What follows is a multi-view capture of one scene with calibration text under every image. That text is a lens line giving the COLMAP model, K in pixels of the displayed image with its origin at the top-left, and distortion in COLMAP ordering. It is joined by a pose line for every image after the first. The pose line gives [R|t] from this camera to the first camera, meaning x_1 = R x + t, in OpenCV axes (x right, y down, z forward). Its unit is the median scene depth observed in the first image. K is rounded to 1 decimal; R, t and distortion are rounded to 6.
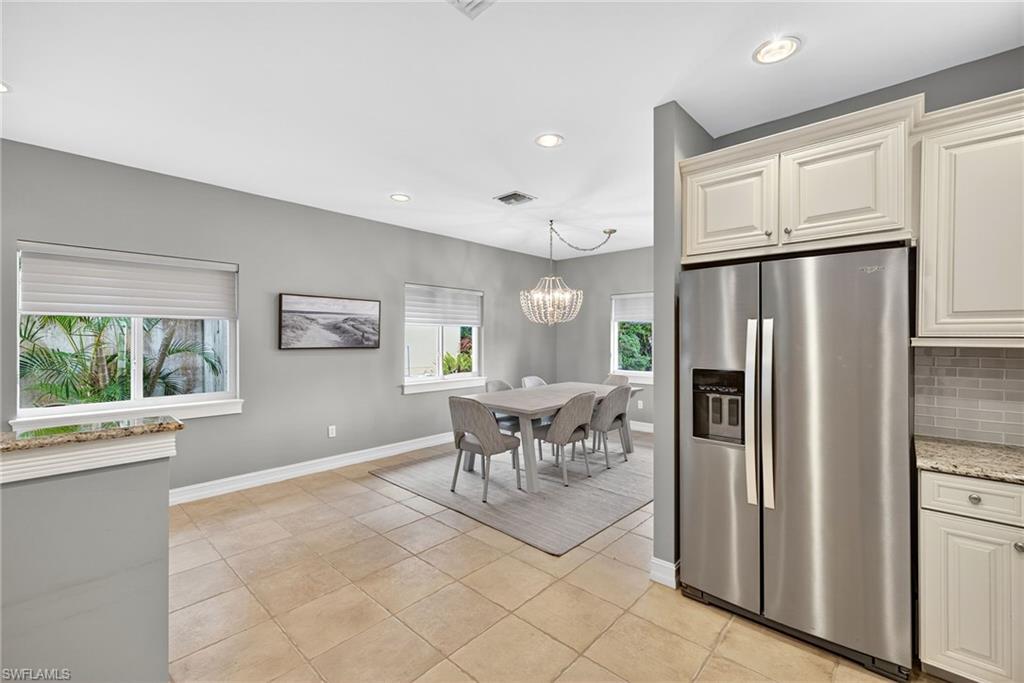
lens RADIAL K [[426.8, 0, 512.0], [0, 426.8, 341.5], [0, 0, 1]] dist [0.002623, 0.000363]
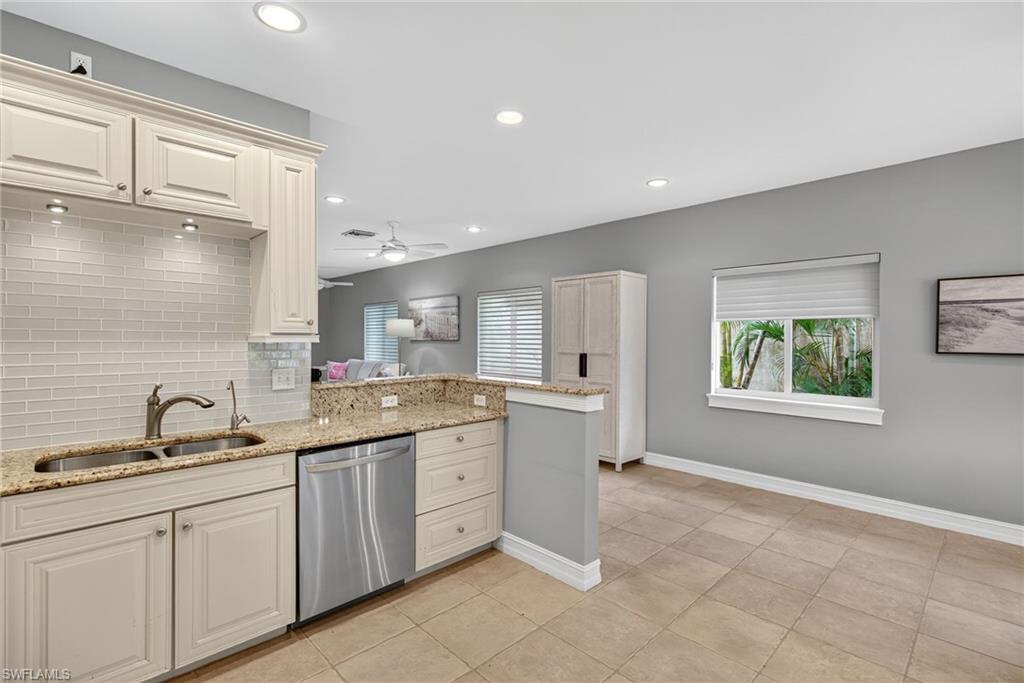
lens RADIAL K [[474.8, 0, 512.0], [0, 474.8, 341.5], [0, 0, 1]] dist [0.003485, 0.000793]
pose [[-0.059278, 0.008294, -0.998207, 0.353890], [-0.011713, 0.999891, 0.009004, -0.001555], [0.998173, 0.012226, -0.059175, 0.304769]]
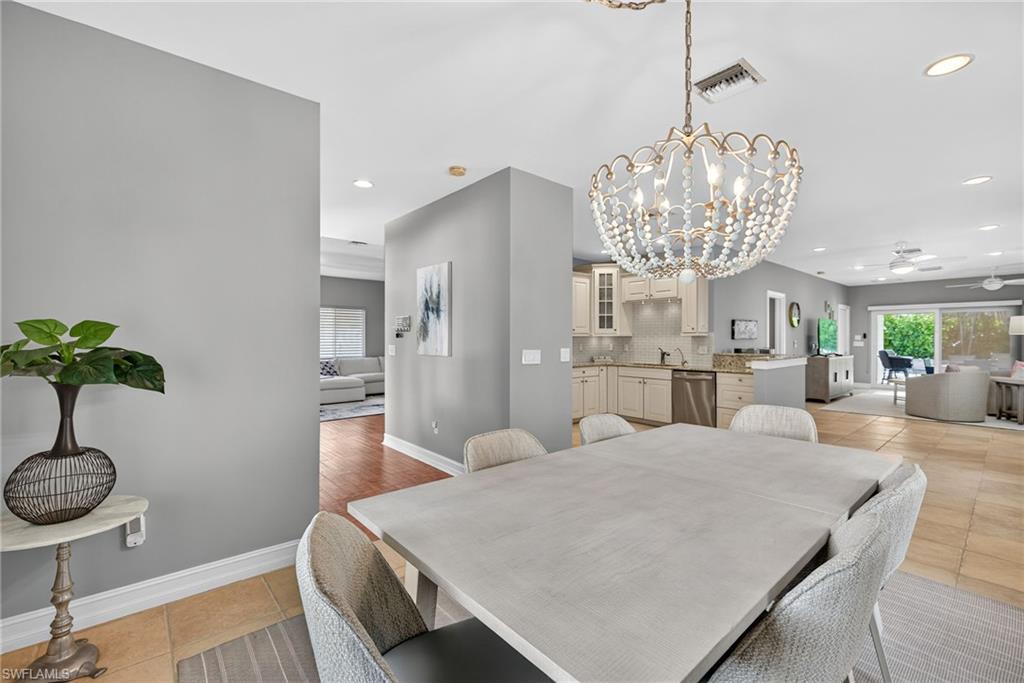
lens RADIAL K [[431.4, 0, 512.0], [0, 431.4, 341.5], [0, 0, 1]] dist [0.002601, 0.000124]
pose [[-0.993284, -0.001719, 0.115690, 0.224678], [0.000052, 0.999883, 0.015308, 0.005627], [-0.115702, 0.015211, -0.993167, 1.626891]]
